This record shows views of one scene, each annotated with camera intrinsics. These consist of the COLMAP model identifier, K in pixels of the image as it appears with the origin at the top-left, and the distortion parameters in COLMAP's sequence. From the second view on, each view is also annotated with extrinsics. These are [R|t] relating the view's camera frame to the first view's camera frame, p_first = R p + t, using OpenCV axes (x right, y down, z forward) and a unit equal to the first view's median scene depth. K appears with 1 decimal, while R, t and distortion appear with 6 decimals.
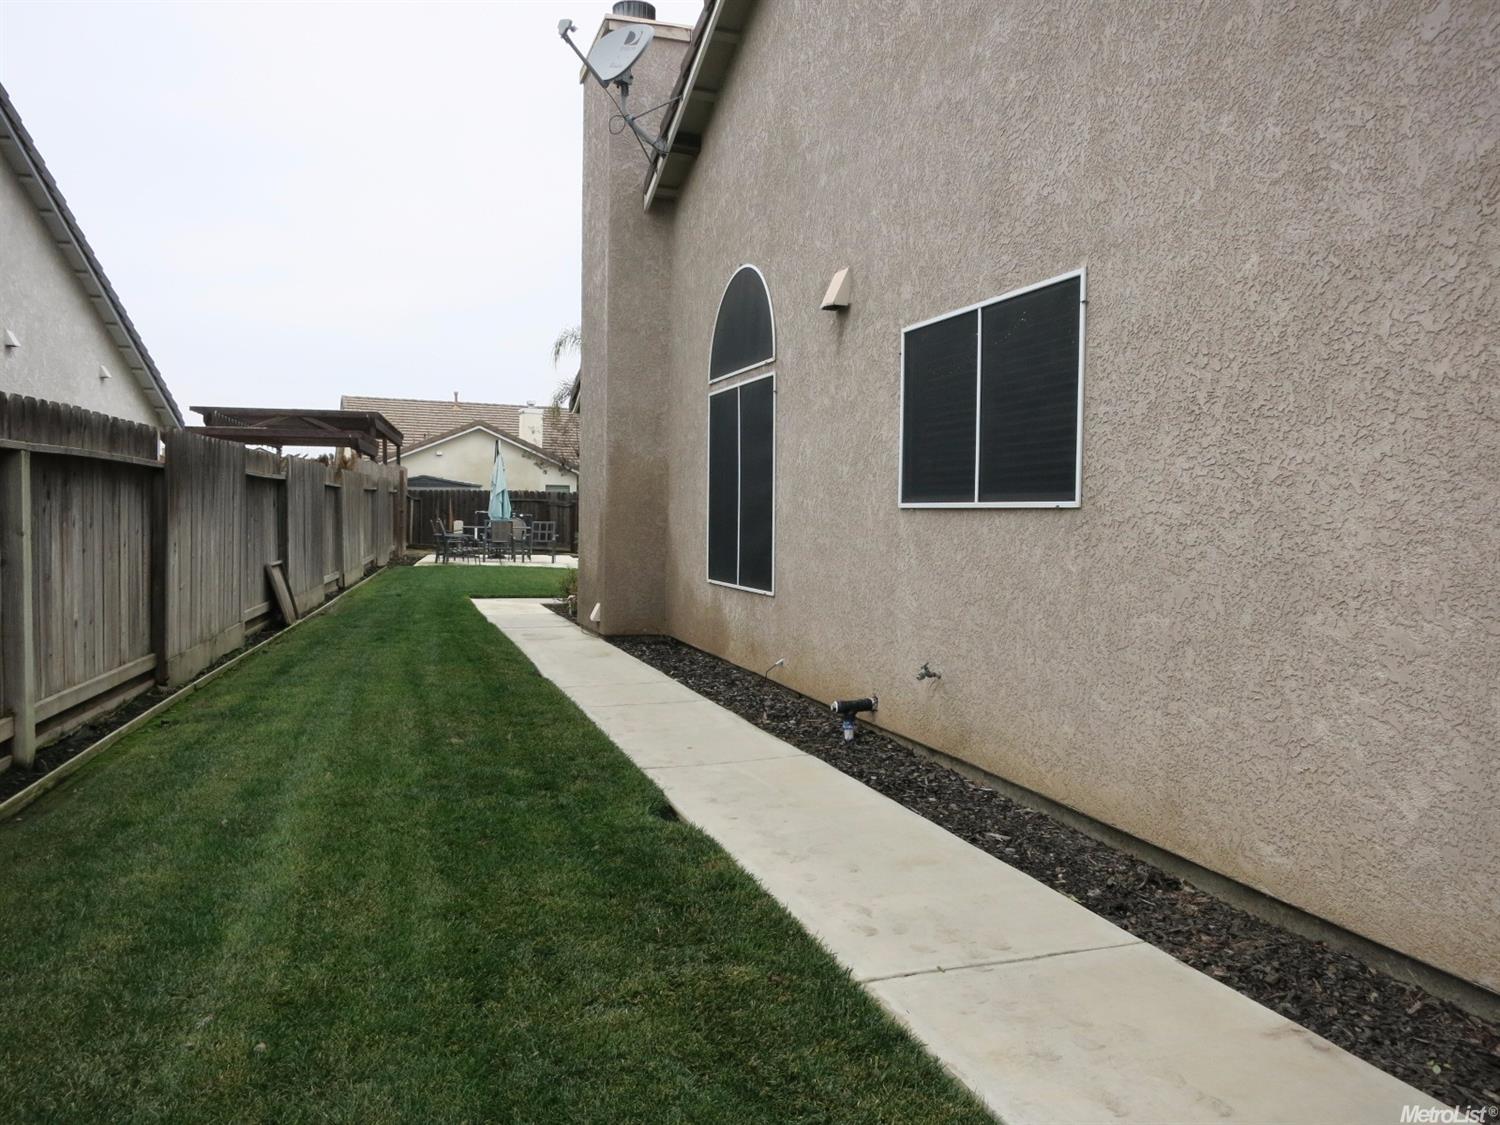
lens RADIAL K [[1078.5, 0, 751.3], [0, 1078.5, 560.4], [0, 0, 1]] dist [-0.047502, 0.008836]
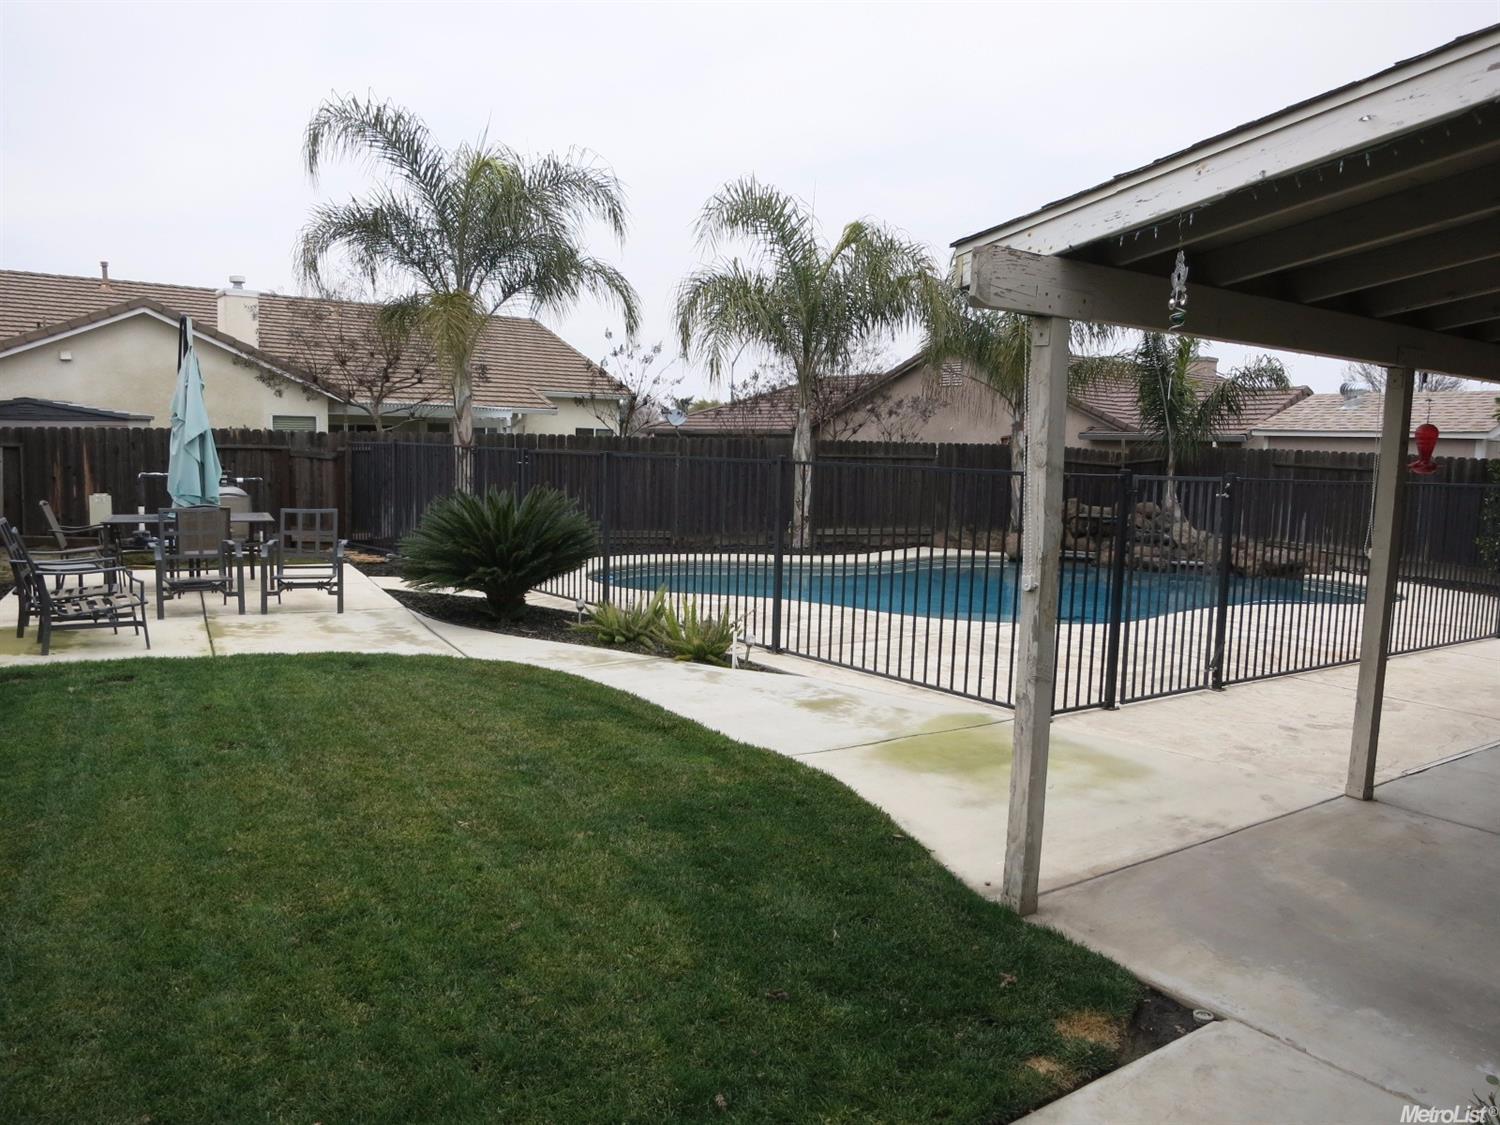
lens RADIAL K [[1078.5, 0, 760.8], [0, 1078.5, 551.8], [0, 0, 1]] dist [-0.047502, 0.008836]
pose [[0.964299, -0.022860, 0.263828, -0.104306], [0.007163, 0.998154, 0.060306, -0.034096], [-0.264720, -0.056263, 0.962683, 0.426030]]
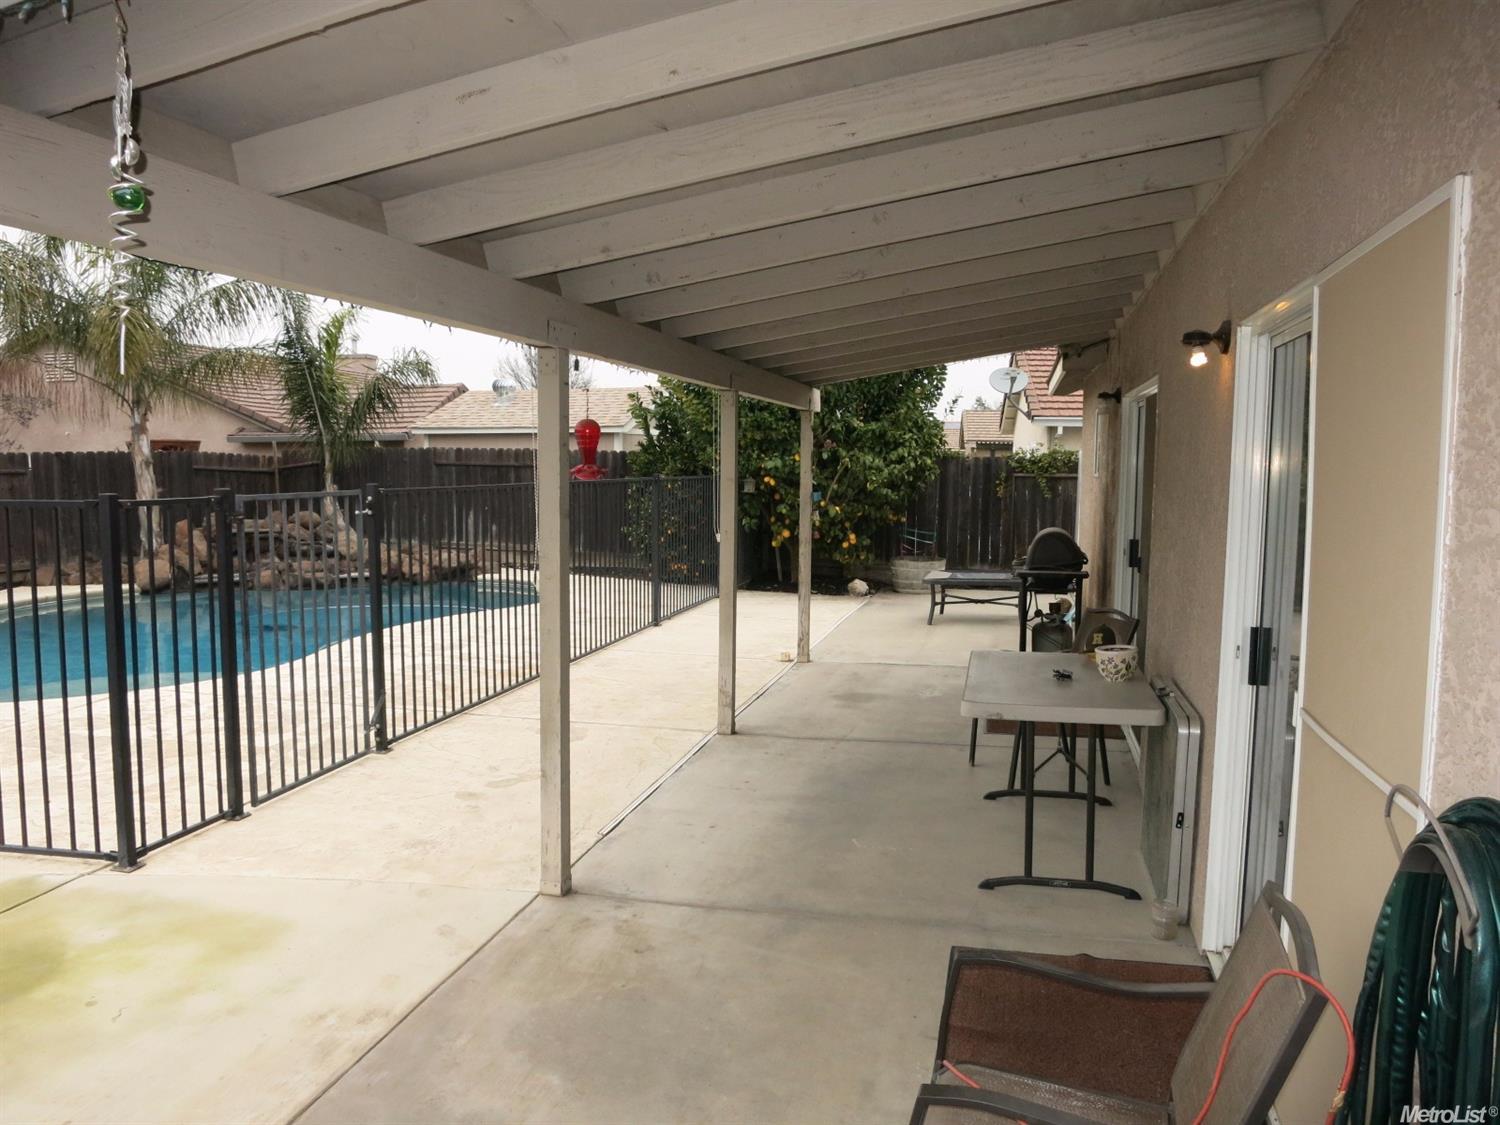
lens RADIAL K [[1078.5, 0, 753.6], [0, 1078.5, 553.0], [0, 0, 1]] dist [-0.047502, 0.008836]
pose [[0.543181, -0.099455, 0.833705, -0.066043], [0.052251, 0.995039, 0.084658, -0.036682], [-0.837988, -0.002423, 0.545683, 0.464410]]
